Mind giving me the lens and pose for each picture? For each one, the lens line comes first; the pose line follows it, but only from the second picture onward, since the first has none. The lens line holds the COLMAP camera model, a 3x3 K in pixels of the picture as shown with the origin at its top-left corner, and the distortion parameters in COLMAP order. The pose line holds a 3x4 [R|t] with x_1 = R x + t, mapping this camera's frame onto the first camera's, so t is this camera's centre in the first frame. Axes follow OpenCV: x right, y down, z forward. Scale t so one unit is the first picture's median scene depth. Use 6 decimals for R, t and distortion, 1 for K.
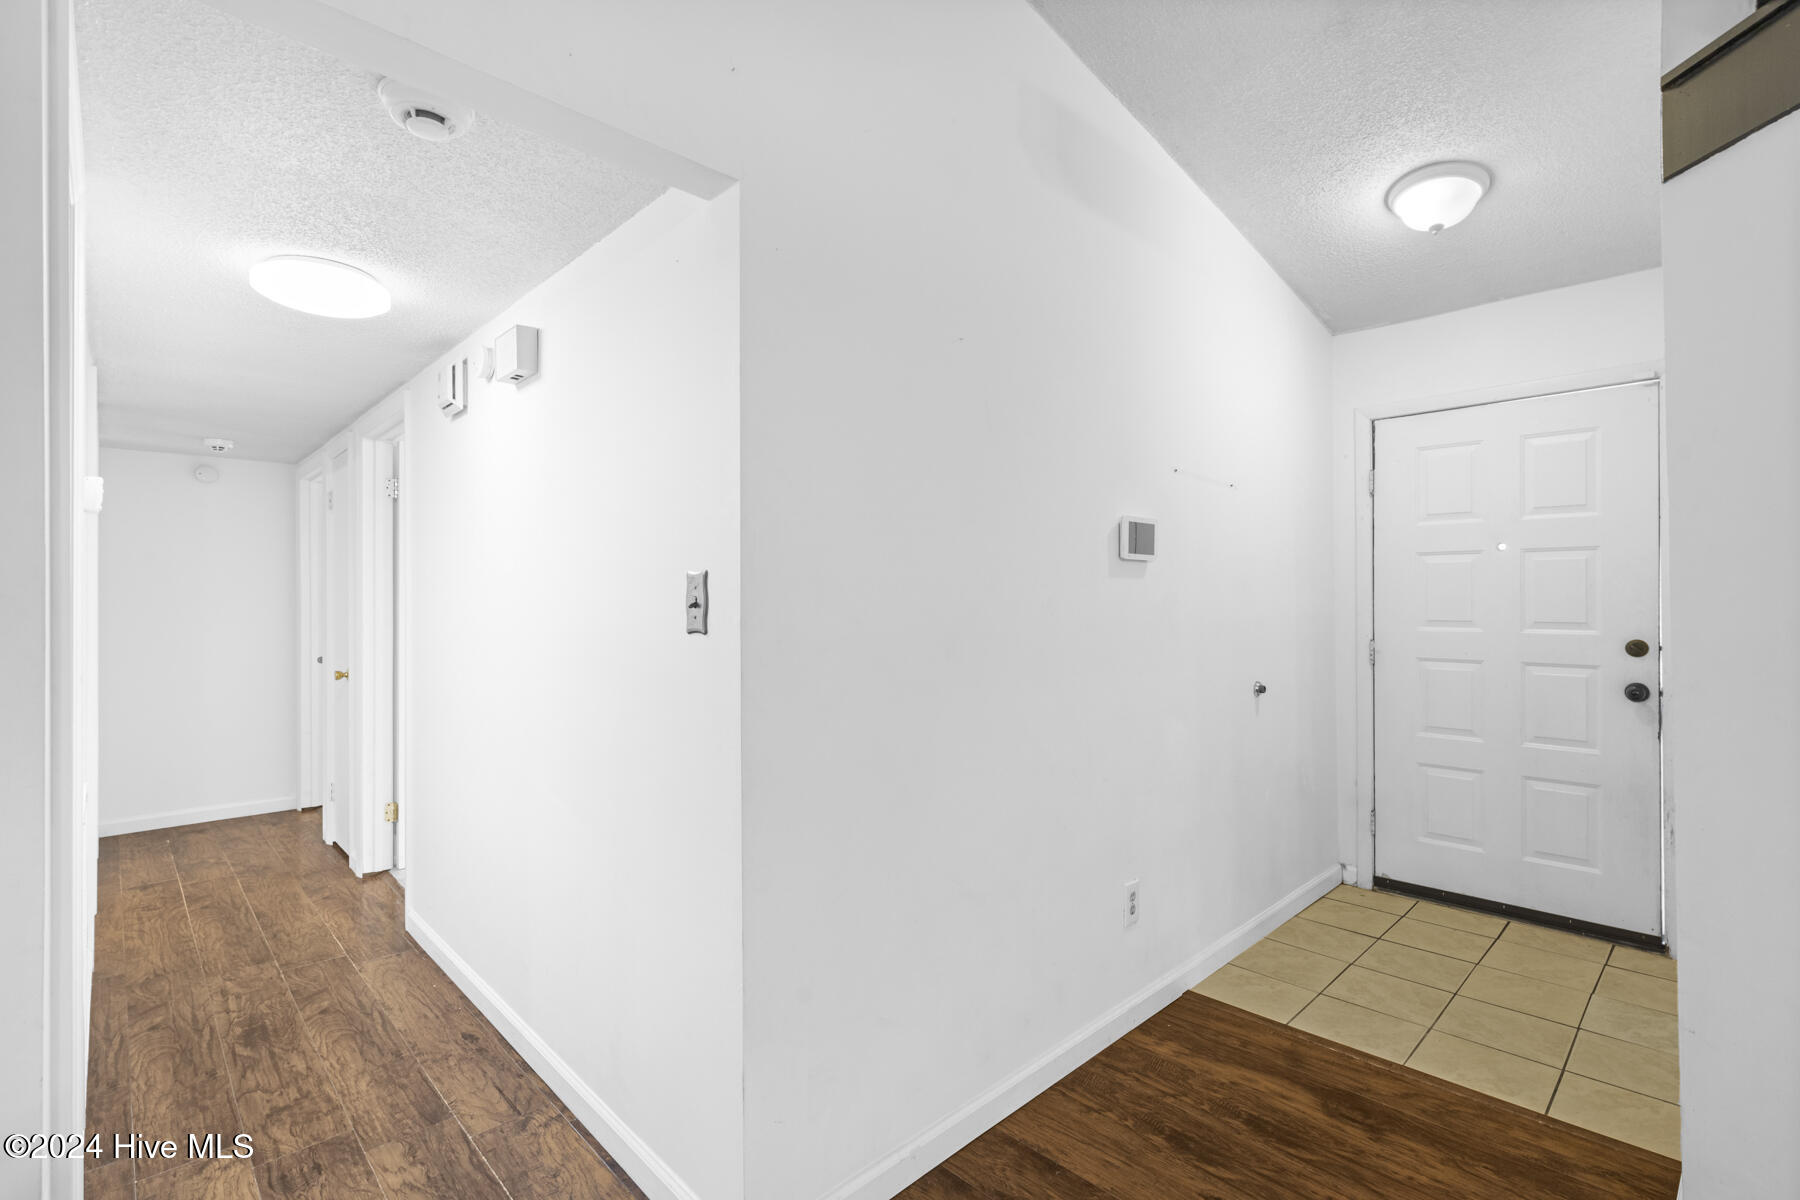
lens RADIAL K [[827.6, 0, 900.0], [0, 827.6, 600.0], [0, 0, 1]] dist [0.000890, -0.000136]
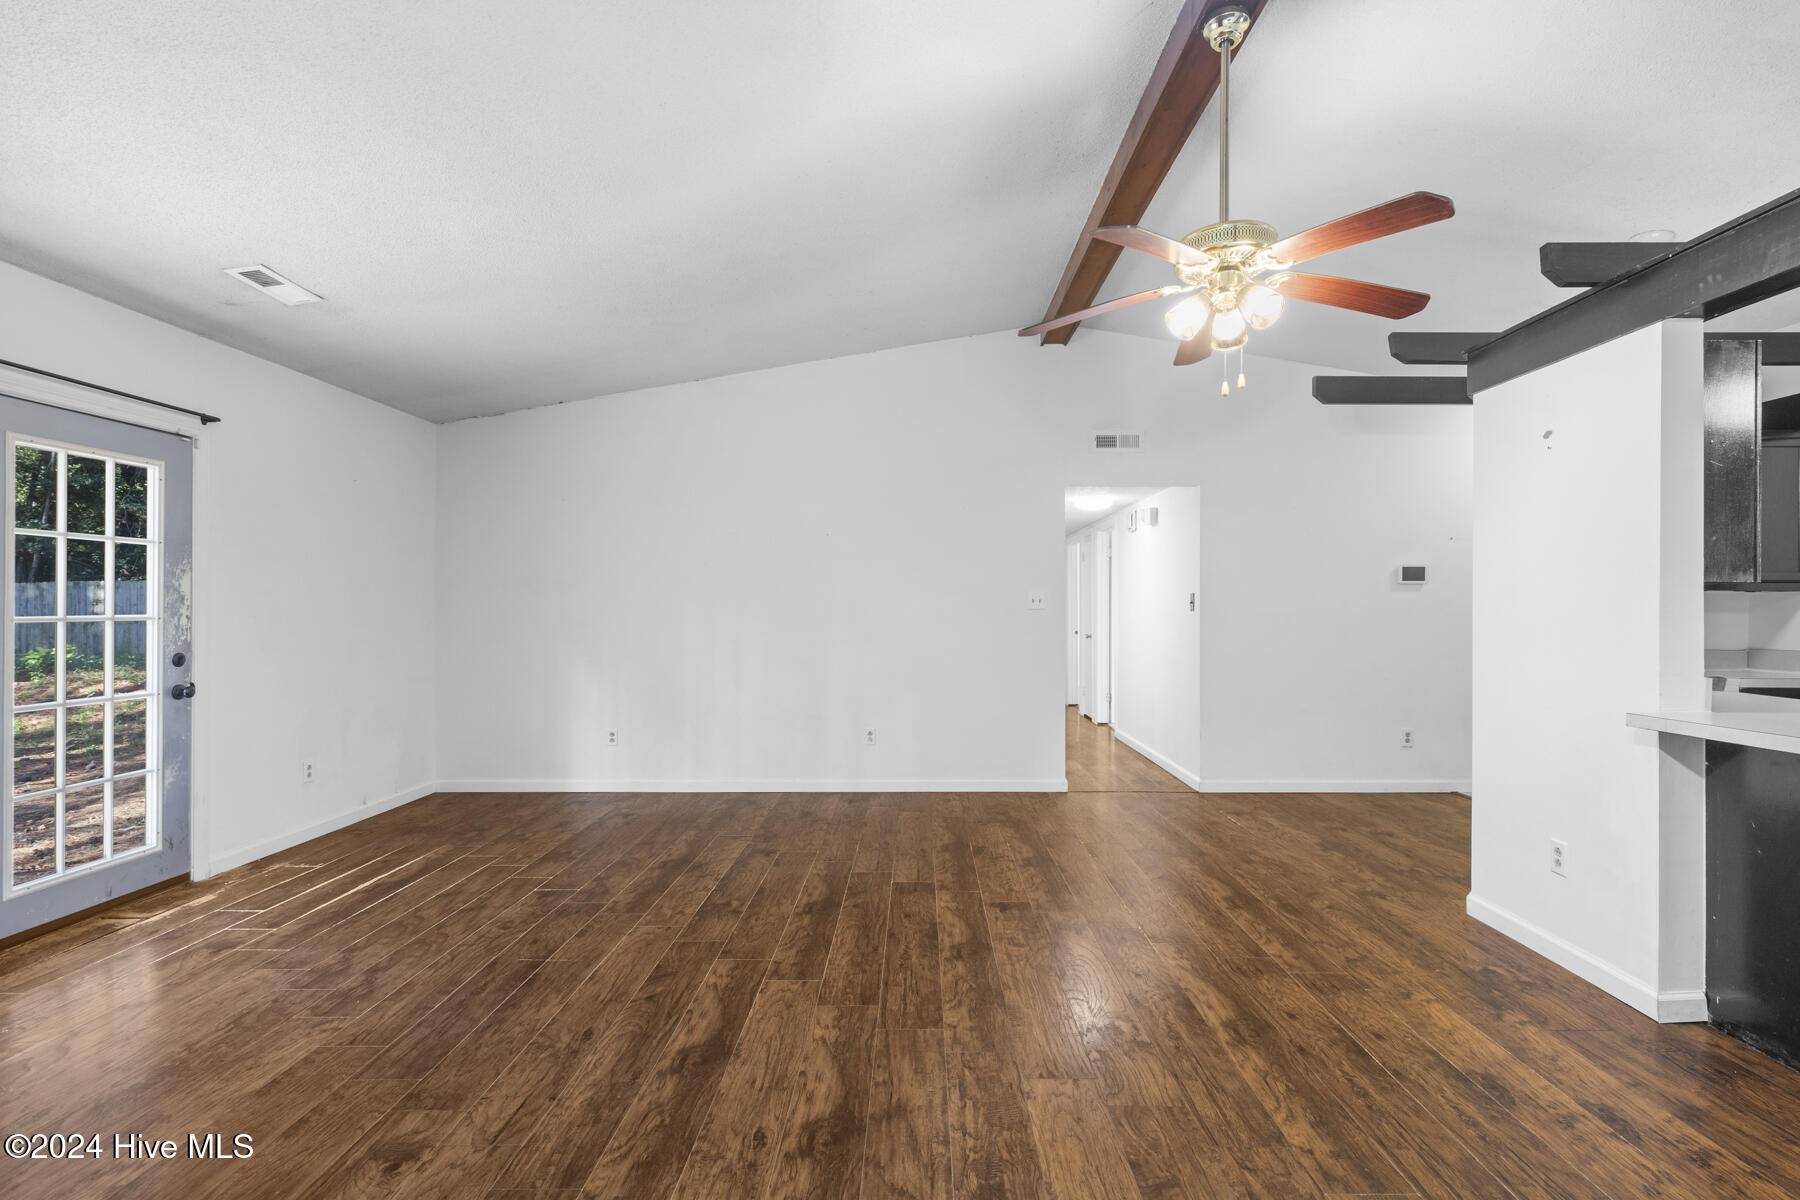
lens RADIAL K [[827.6, 0, 900.0], [0, 827.6, 600.0], [0, 0, 1]] dist [0.000890, -0.000136]
pose [[0.706767, -0.002455, -0.707443, 0.864836], [-0.002228, 0.999981, -0.005695, 0.011681], [0.707443, 0.005601, 0.706748, -1.490563]]
